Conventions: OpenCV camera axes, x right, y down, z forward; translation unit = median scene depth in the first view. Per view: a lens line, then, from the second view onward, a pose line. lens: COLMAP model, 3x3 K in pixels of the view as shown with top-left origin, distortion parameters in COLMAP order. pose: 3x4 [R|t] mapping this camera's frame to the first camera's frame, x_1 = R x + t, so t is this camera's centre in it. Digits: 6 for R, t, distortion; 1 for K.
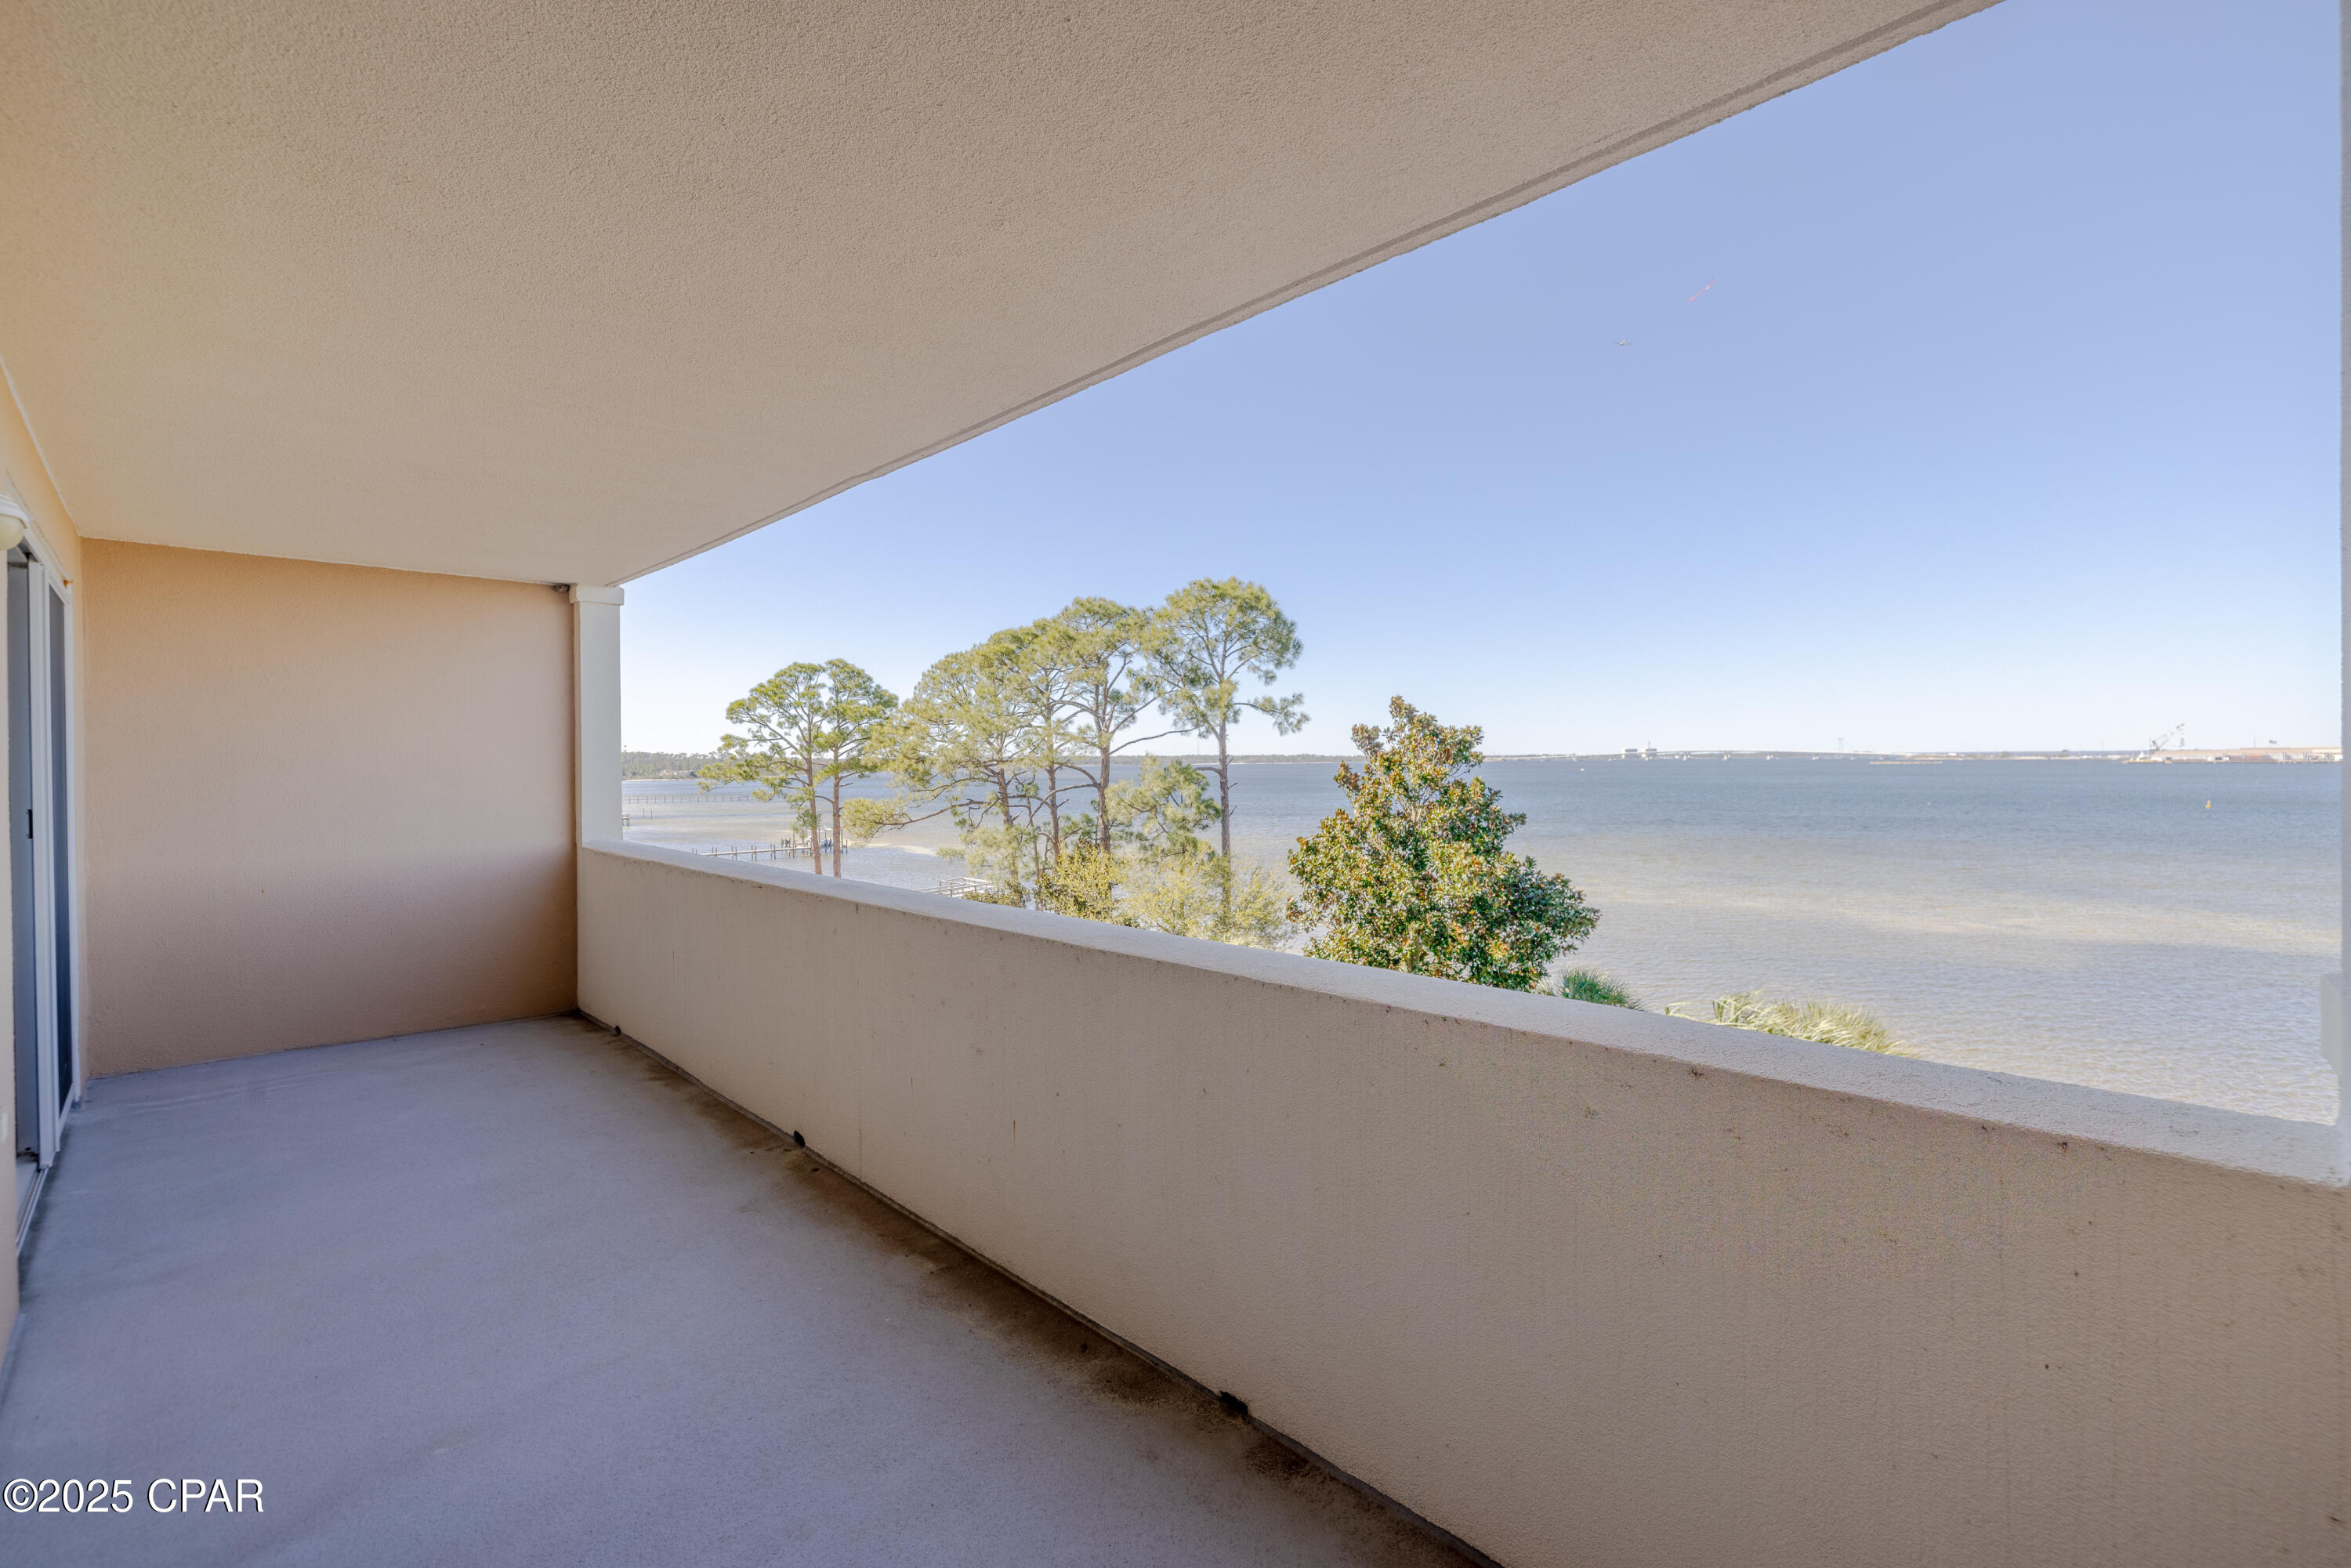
lens RADIAL K [[1004.1, 0, 1163.0], [0, 1004.1, 759.1], [0, 0, 1]] dist [0.001011, -0.000294]
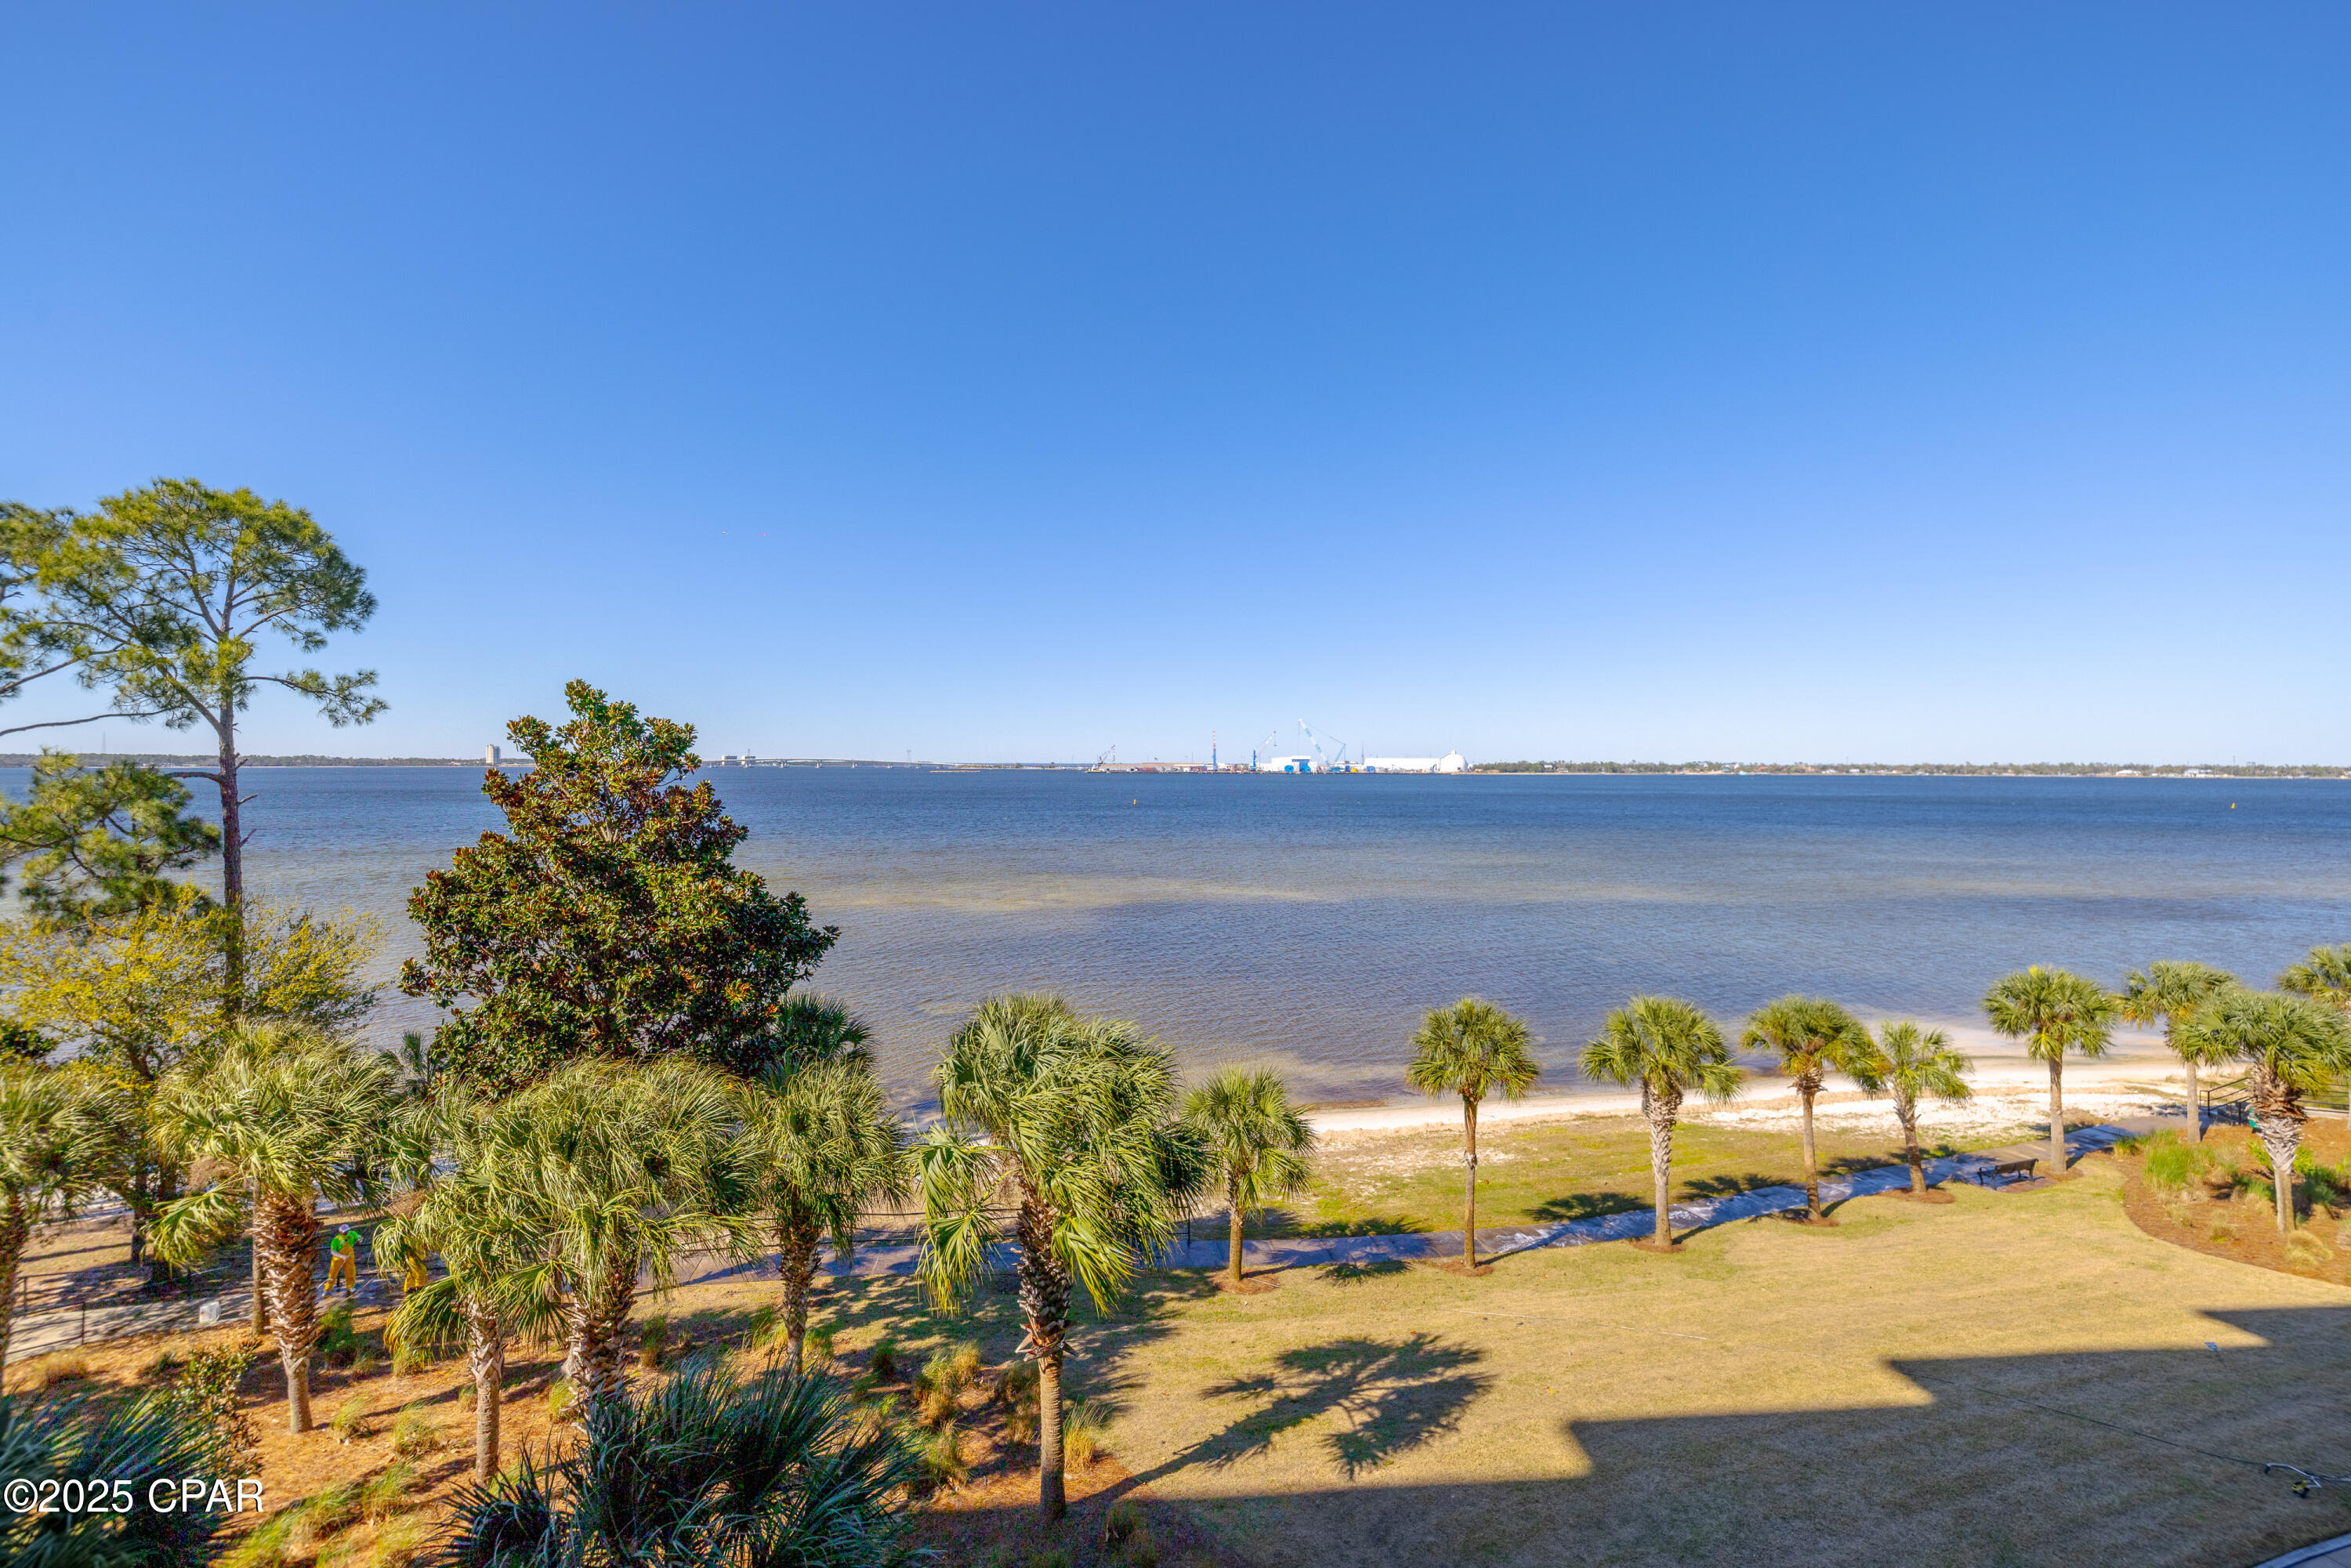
lens RADIAL K [[1004.1, 0, 1152.6], [0, 1004.1, 771.5], [0, 0, 1]] dist [0.001011, -0.000294]
pose [[0.663933, 0.002526, 0.747787, -0.029223], [-0.004988, 0.999987, 0.001051, 0.004013], [-0.747775, -0.004428, 0.663937, 0.104914]]
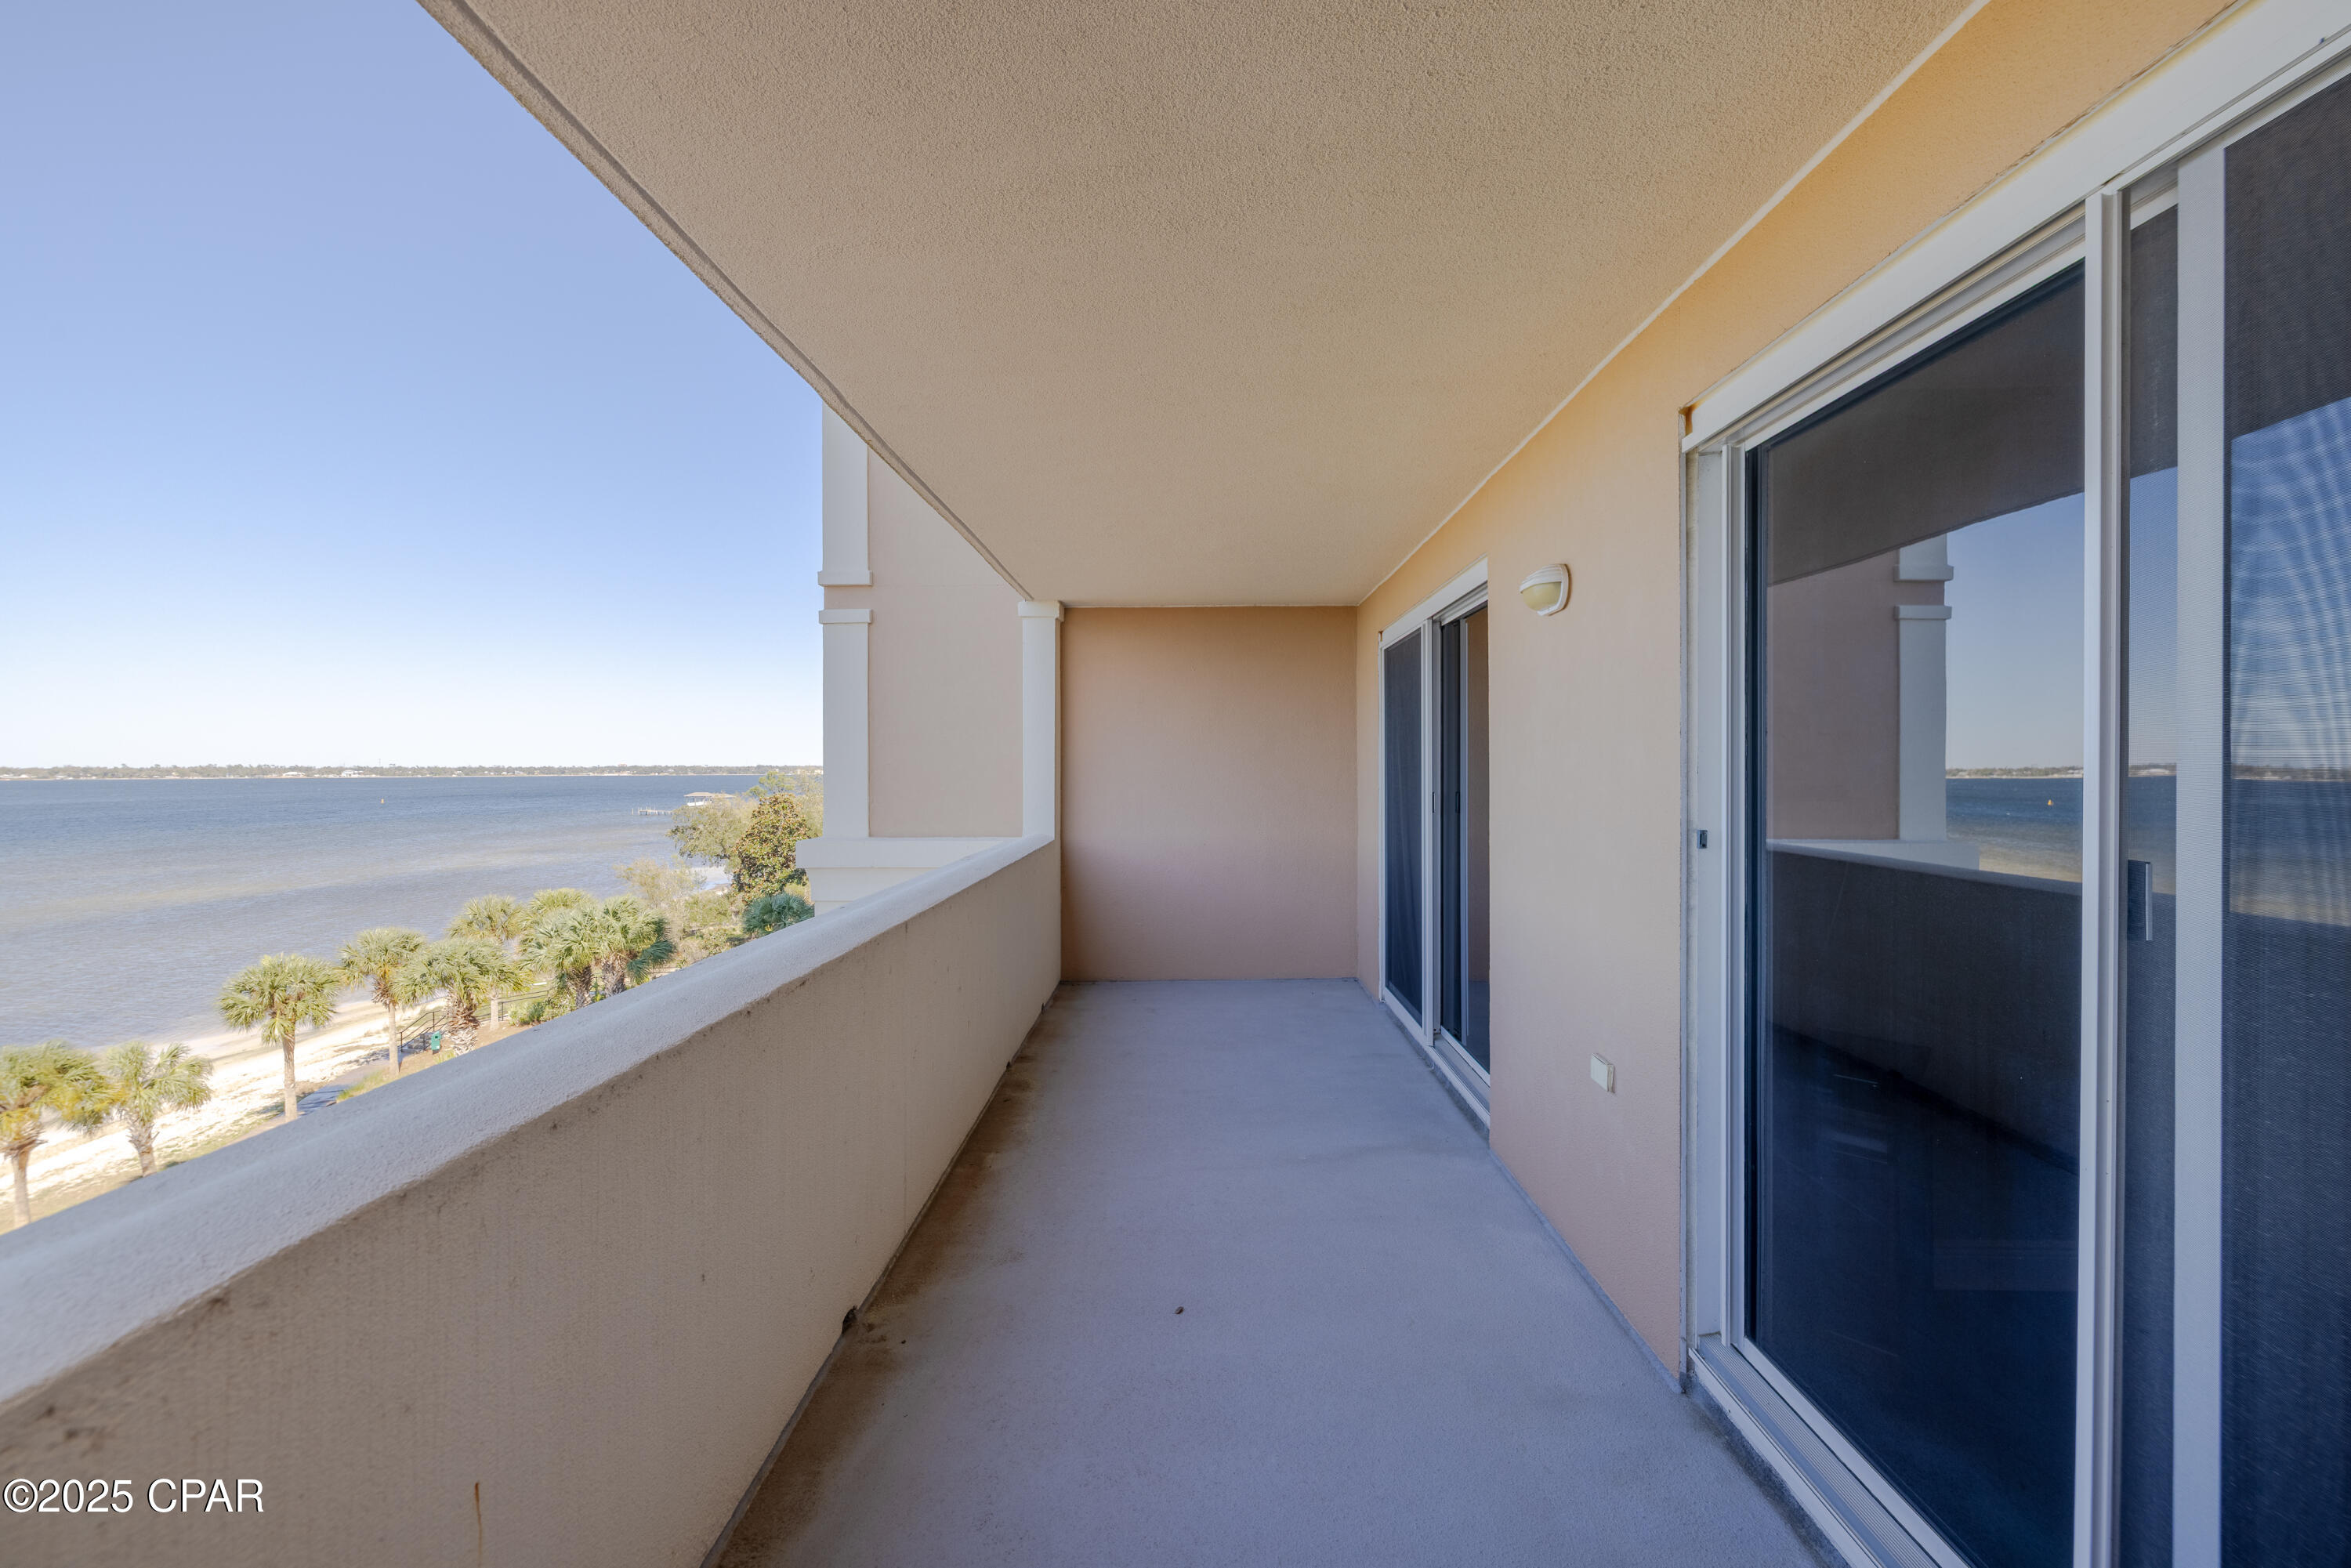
lens RADIAL K [[1004.1, 0, 1177.5], [0, 1004.1, 769.5], [0, 0, 1]] dist [0.001011, -0.000294]
pose [[-0.702664, 0.004830, 0.711506, -0.121346], [0.008026, 0.999967, 0.001138, 0.001076], [-0.711477, 0.006510, -0.702679, 0.159601]]
